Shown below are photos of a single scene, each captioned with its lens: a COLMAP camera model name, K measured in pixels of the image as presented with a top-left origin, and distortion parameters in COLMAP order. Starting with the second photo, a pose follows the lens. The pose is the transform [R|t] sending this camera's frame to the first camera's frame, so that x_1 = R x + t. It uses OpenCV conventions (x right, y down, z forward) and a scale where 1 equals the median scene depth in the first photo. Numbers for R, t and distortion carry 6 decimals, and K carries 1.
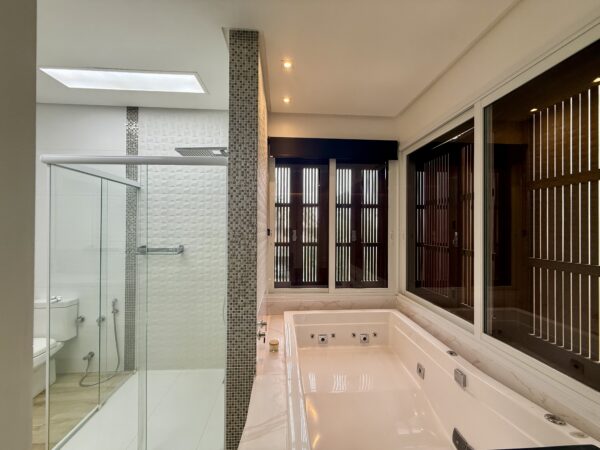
lens RADIAL K [[239.0, 0, 298.9], [0, 239.0, 225.9], [0, 0, 1]] dist [-0.001128, 0.000392]
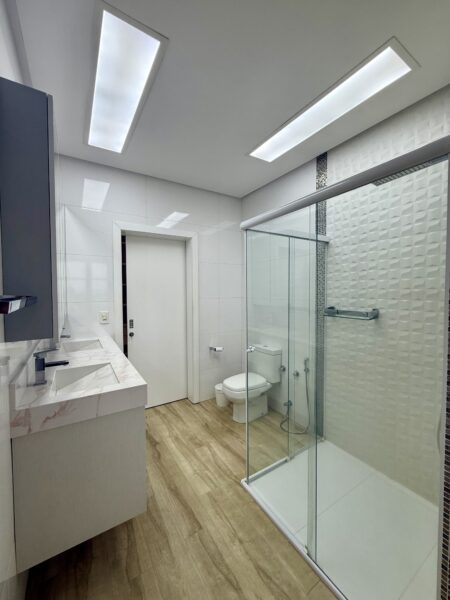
lens RADIAL K [[239.0, 0, 224.2], [0, 239.0, 298.3], [0, 0, 1]] dist [-0.001128, 0.000392]
pose [[0.472522, 0.023332, -0.881010, -0.052899], [0.014341, 0.999314, 0.034157, 0.015007], [0.881202, -0.028774, 0.471863, 0.225057]]
